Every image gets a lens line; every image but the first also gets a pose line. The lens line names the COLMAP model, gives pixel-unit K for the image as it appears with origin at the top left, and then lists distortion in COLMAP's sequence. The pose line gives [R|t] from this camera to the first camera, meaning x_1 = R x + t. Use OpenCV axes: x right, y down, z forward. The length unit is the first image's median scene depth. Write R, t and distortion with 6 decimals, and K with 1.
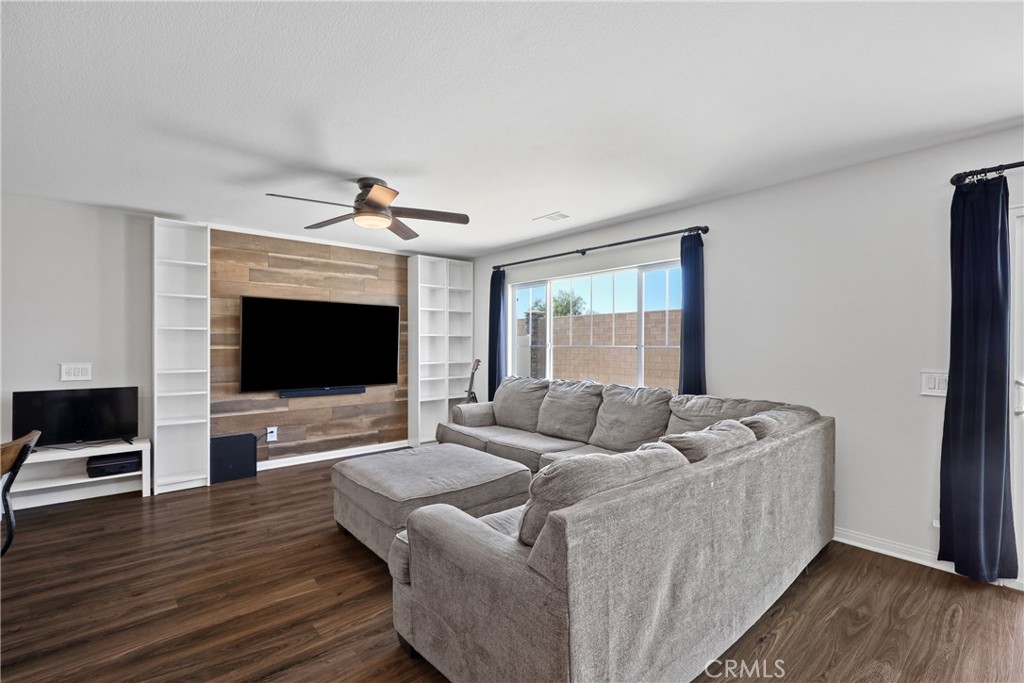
lens RADIAL K [[459.1, 0, 517.0], [0, 459.1, 341.0], [0, 0, 1]] dist [0.003603, -0.000095]
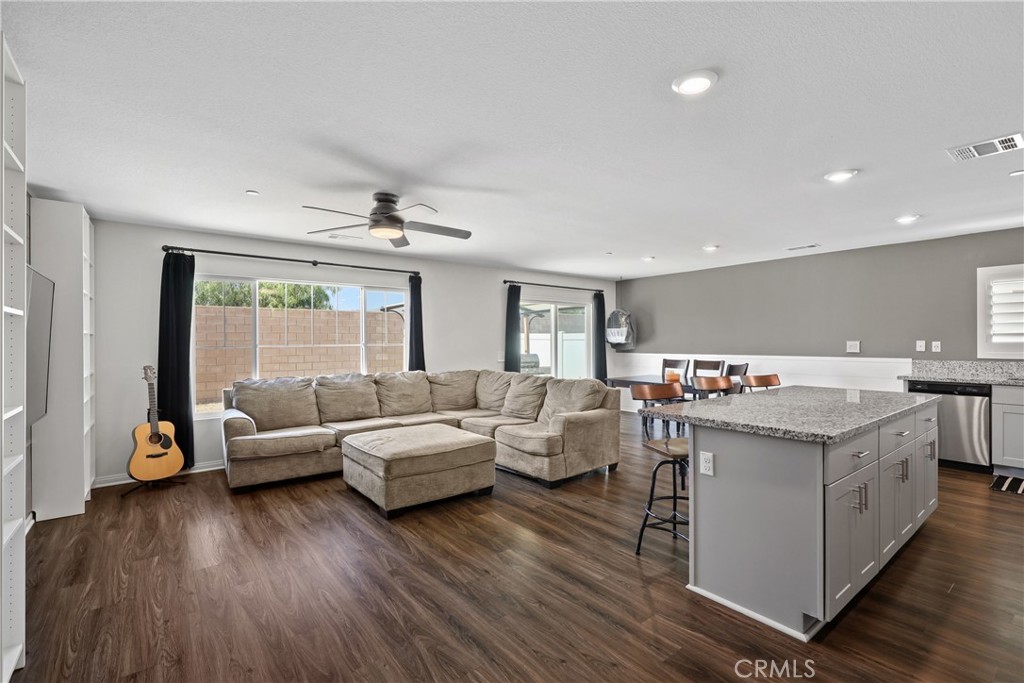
lens RADIAL K [[459.1, 0, 509.2], [0, 459.1, 342.2], [0, 0, 1]] dist [0.003603, -0.000095]
pose [[0.066521, -0.002049, 0.997783, -1.137065], [0.000203, 0.999998, 0.002040, 0.000676], [-0.997785, 0.000067, 0.066521, 0.518669]]
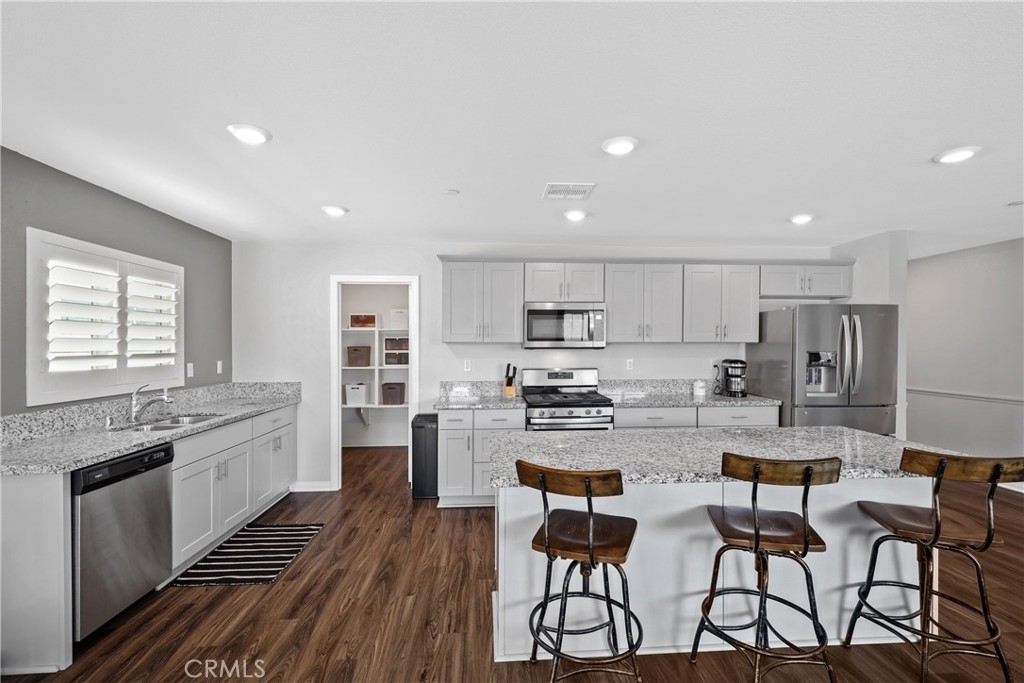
lens RADIAL K [[459.1, 0, 516.4], [0, 459.1, 345.5], [0, 0, 1]] dist [0.003603, -0.000095]
pose [[-0.604752, -0.000372, -0.796414, 0.230573], [0.004341, 0.999983, -0.003764, -0.029102], [0.796402, -0.005734, -0.604741, 0.256817]]
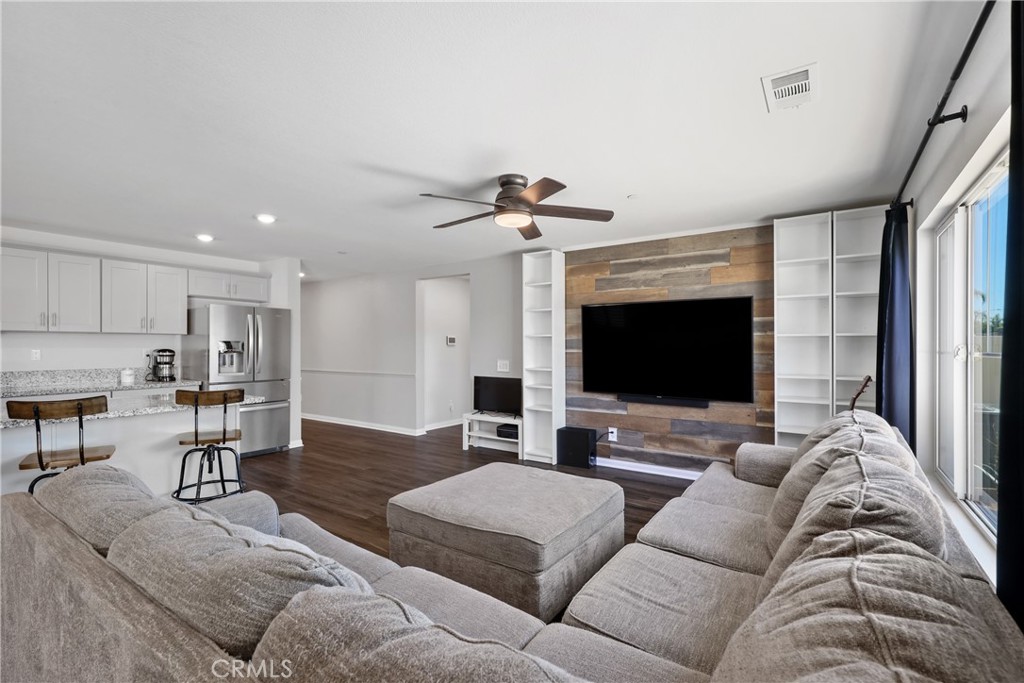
lens RADIAL K [[459.1, 0, 510.6], [0, 459.1, 347.6], [0, 0, 1]] dist [0.003603, -0.000095]
pose [[0.252647, 0.000194, -0.967558, 0.504789], [0.005116, 0.999986, 0.001537, 0.003208], [0.967545, -0.005338, 0.252643, 0.621067]]
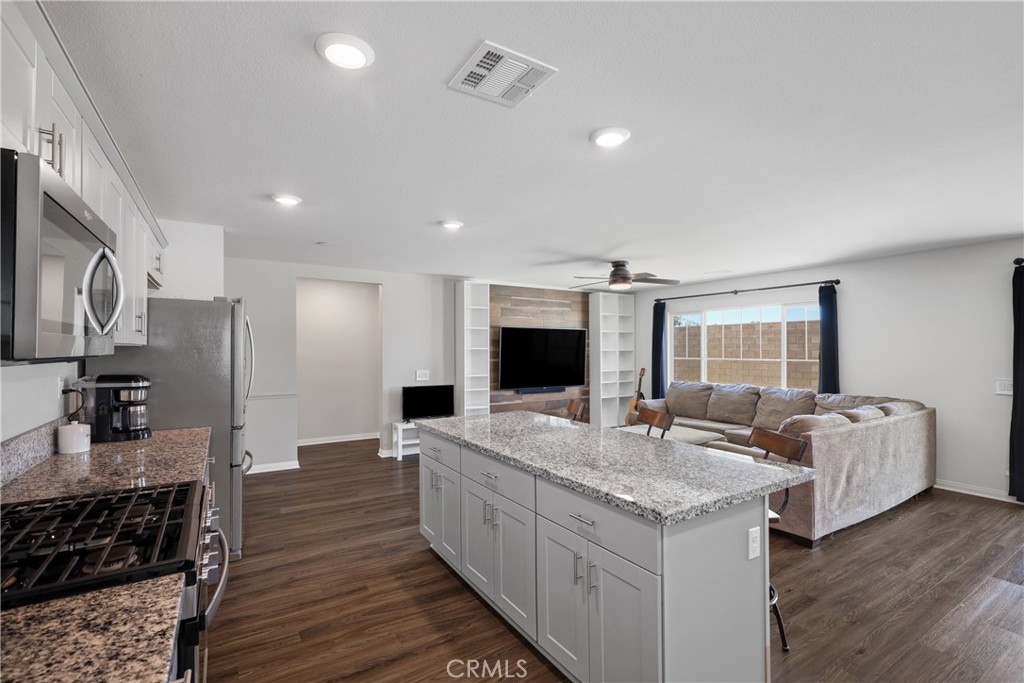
lens RADIAL K [[459.1, 0, 517.1], [0, 459.1, 341.9], [0, 0, 1]] dist [0.003603, -0.000095]
pose [[0.988629, -0.003812, -0.150326, -0.359275], [0.002394, 0.999951, -0.009612, -0.035972], [0.150355, 0.009143, 0.988590, -0.570704]]
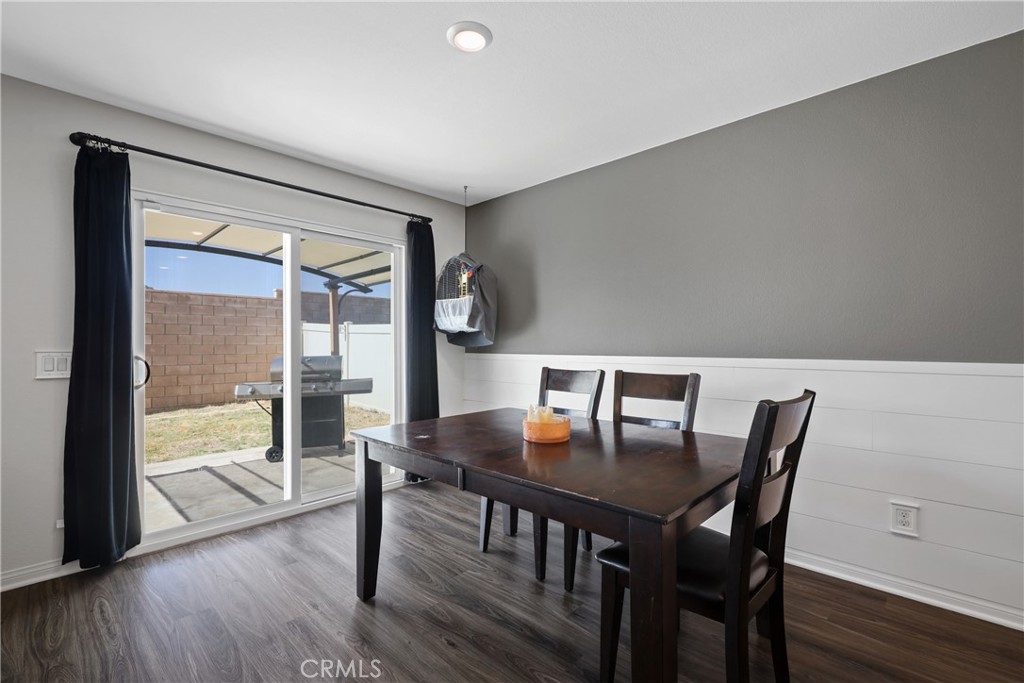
lens RADIAL K [[459.1, 0, 517.8], [0, 459.1, 347.3], [0, 0, 1]] dist [0.003603, -0.000095]
pose [[-0.099638, -0.006257, 0.995004, -0.025196], [-0.006316, 0.999964, 0.005656, 0.033742], [-0.995004, -0.005721, -0.099674, 0.151201]]
